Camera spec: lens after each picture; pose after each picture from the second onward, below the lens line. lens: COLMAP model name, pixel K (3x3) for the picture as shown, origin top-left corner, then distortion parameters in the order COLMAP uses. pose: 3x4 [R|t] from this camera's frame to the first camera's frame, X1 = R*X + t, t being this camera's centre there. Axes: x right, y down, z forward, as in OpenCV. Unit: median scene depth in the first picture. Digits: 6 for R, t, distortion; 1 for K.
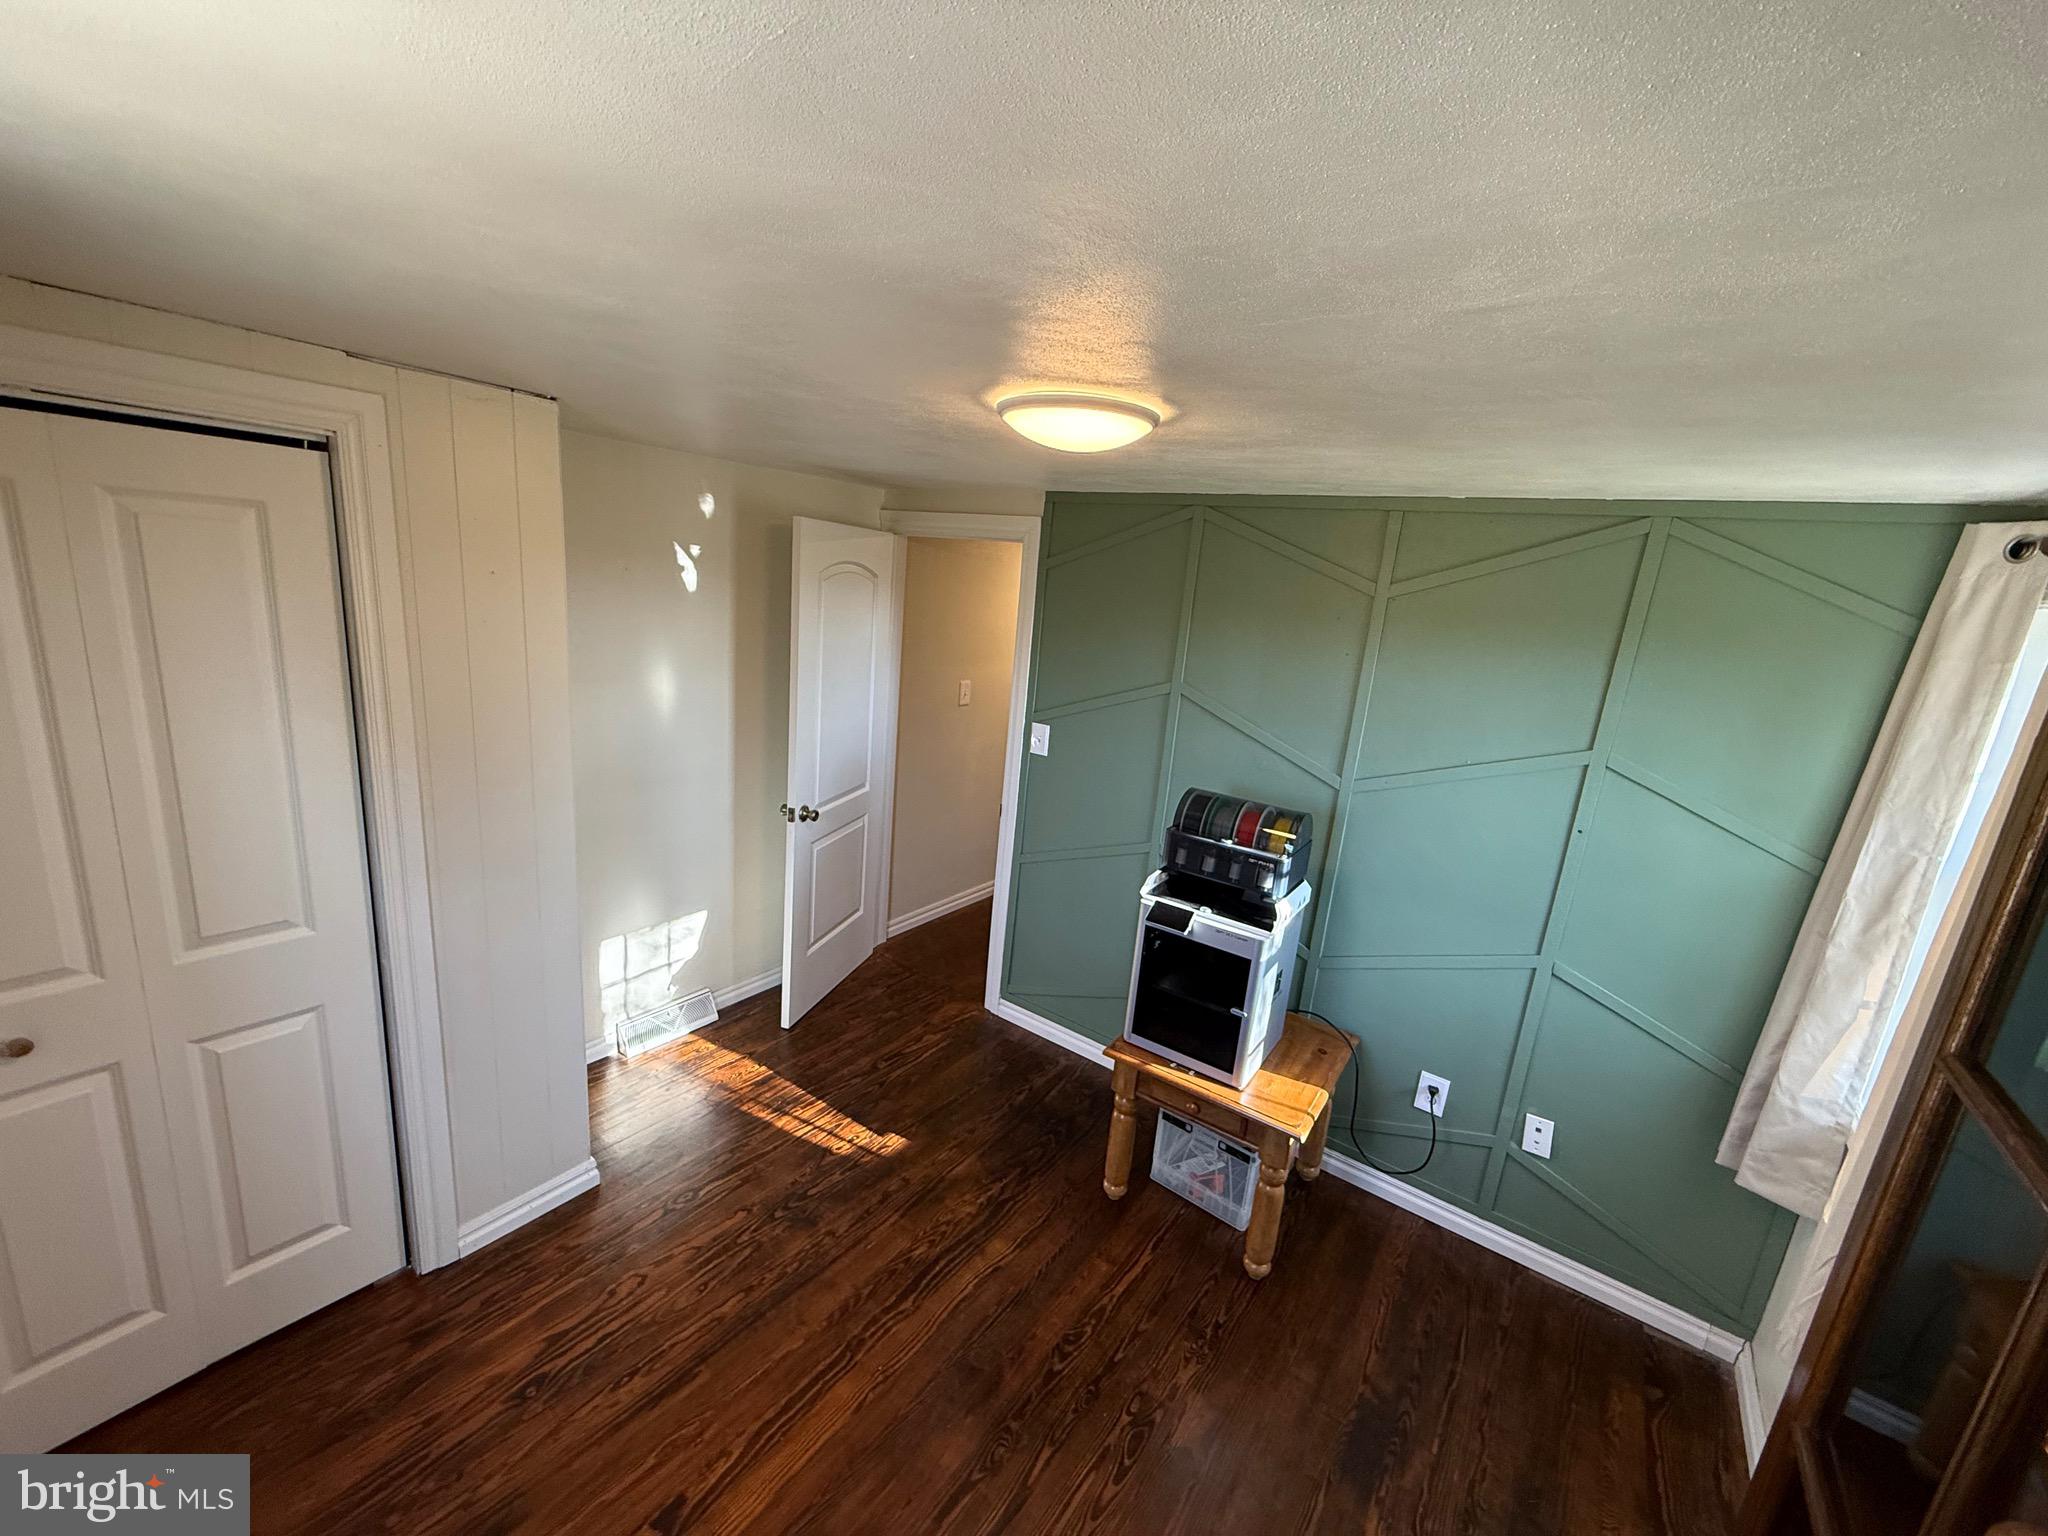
lens RADIAL K [[814.6, 0, 1021.2], [0, 814.6, 769.3], [0, 0, 1]] dist [-0.001153, 0.000485]
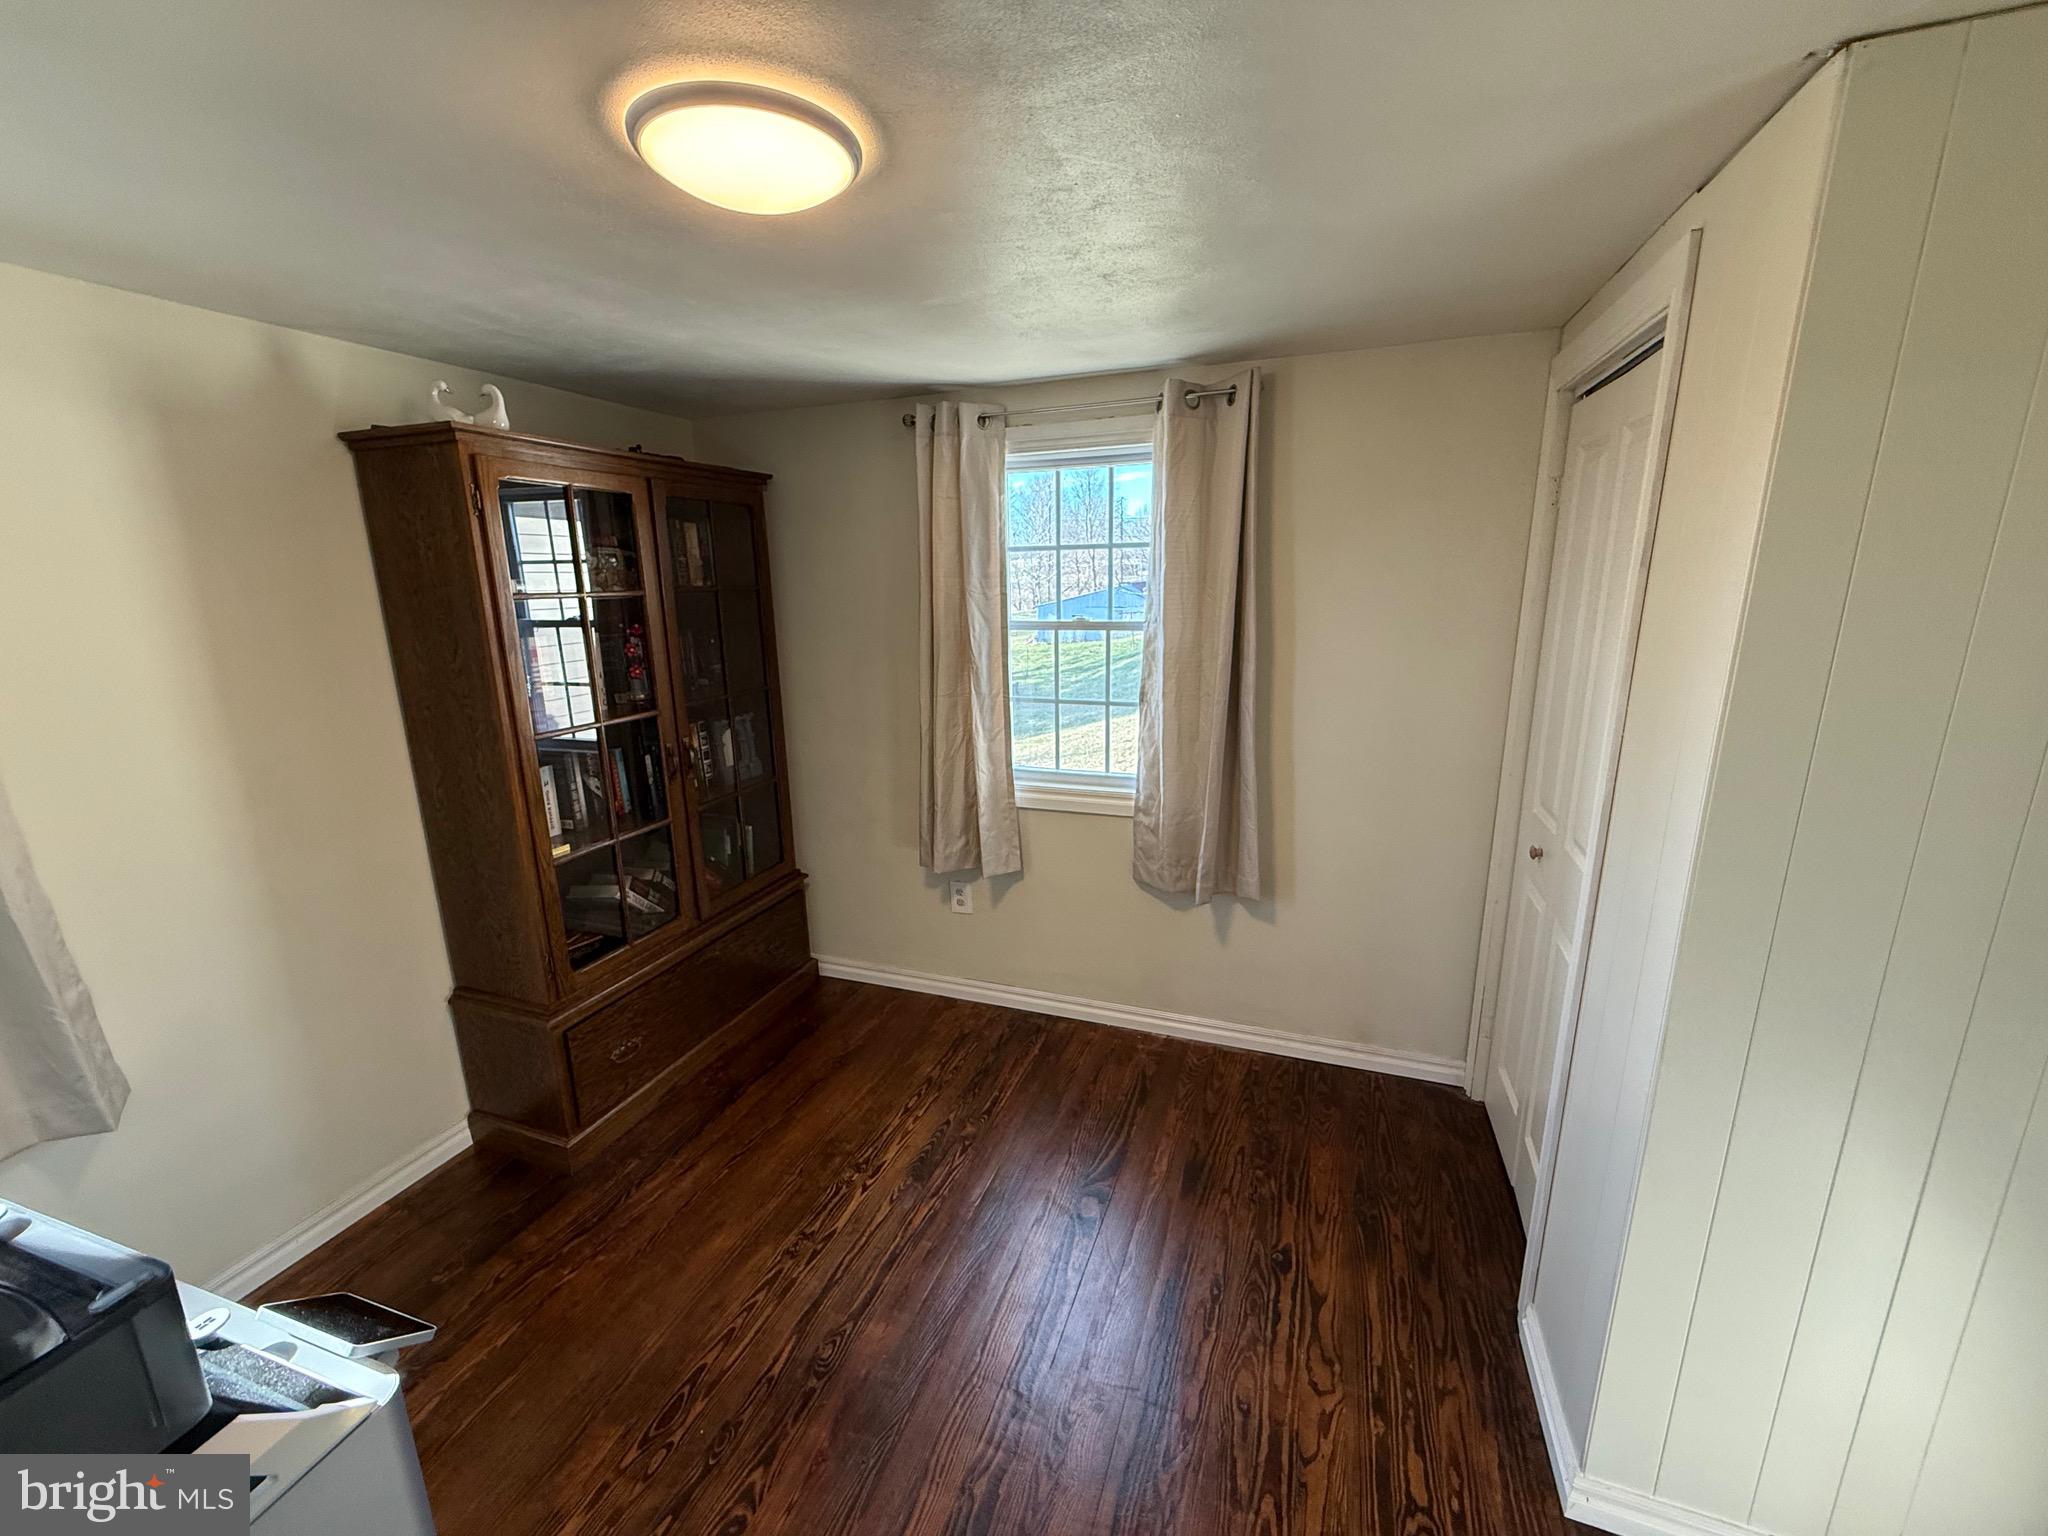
lens RADIAL K [[814.6, 0, 1020.6], [0, 814.6, 768.1], [0, 0, 1]] dist [-0.001153, 0.000485]
pose [[-0.959505, -0.005707, -0.281633, 0.023070], [-0.128076, 0.899316, 0.418123, -0.172955], [0.250891, 0.437262, -0.863630, 1.227067]]
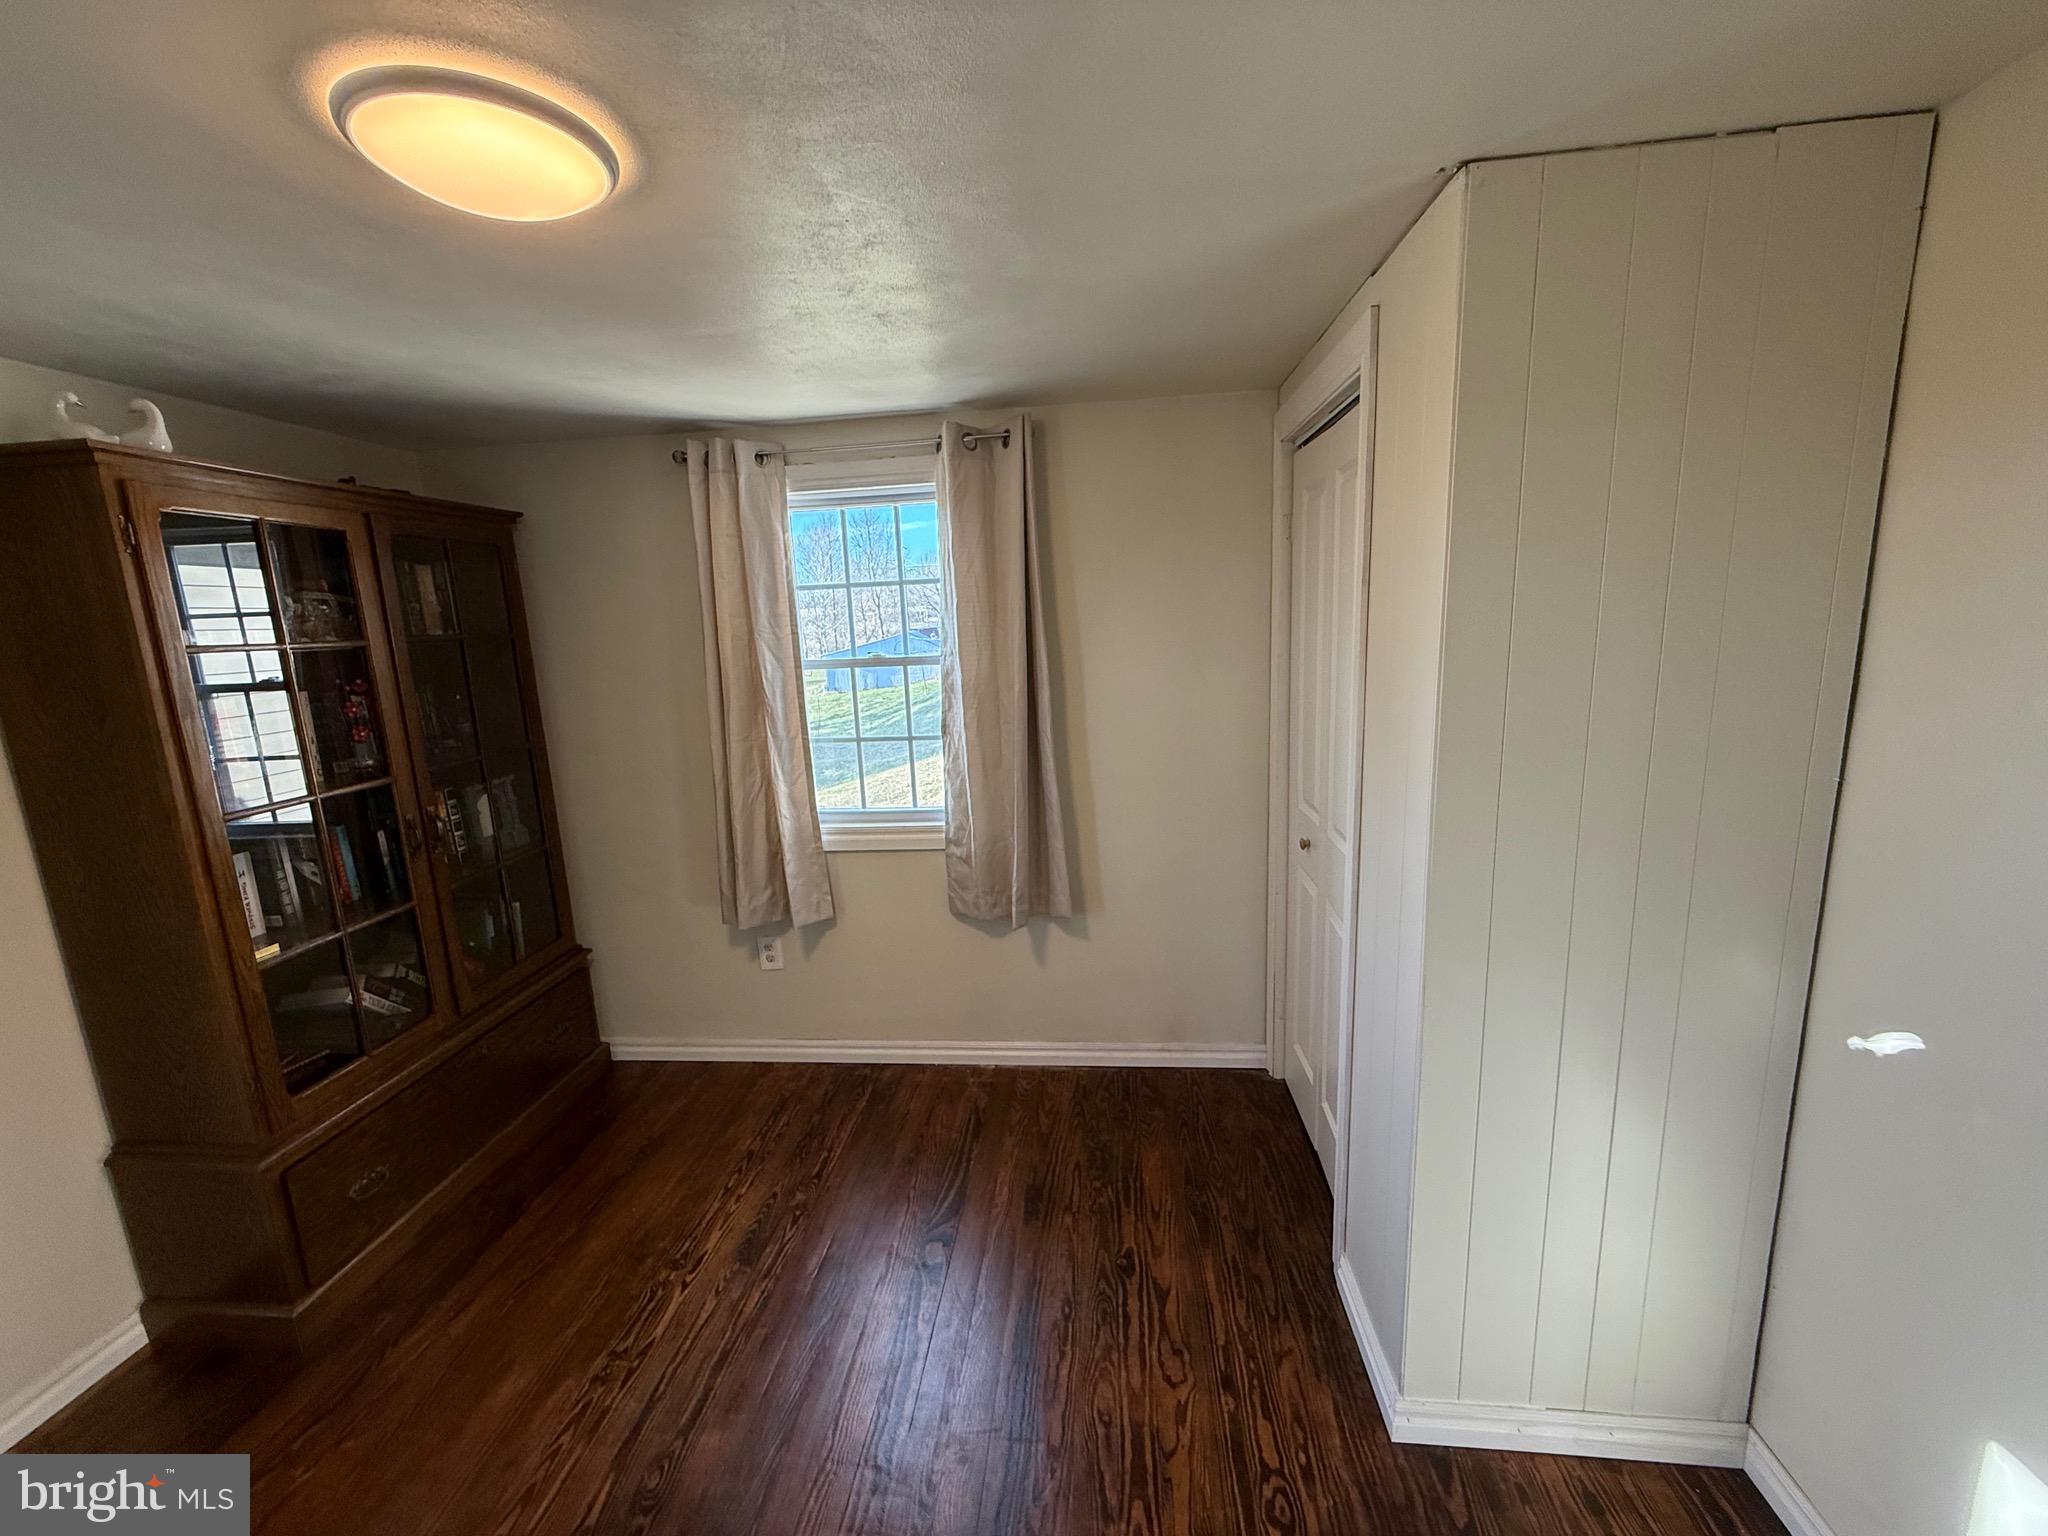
lens RADIAL K [[814.6, 0, 1019.8], [0, 814.6, 768.6], [0, 0, 1]] dist [-0.001153, 0.000485]
pose [[-0.861659, 0.044699, -0.505515, 0.032136], [-0.147721, 0.930888, 0.334106, -0.156719], [0.485512, 0.362560, -0.795505, 1.230481]]
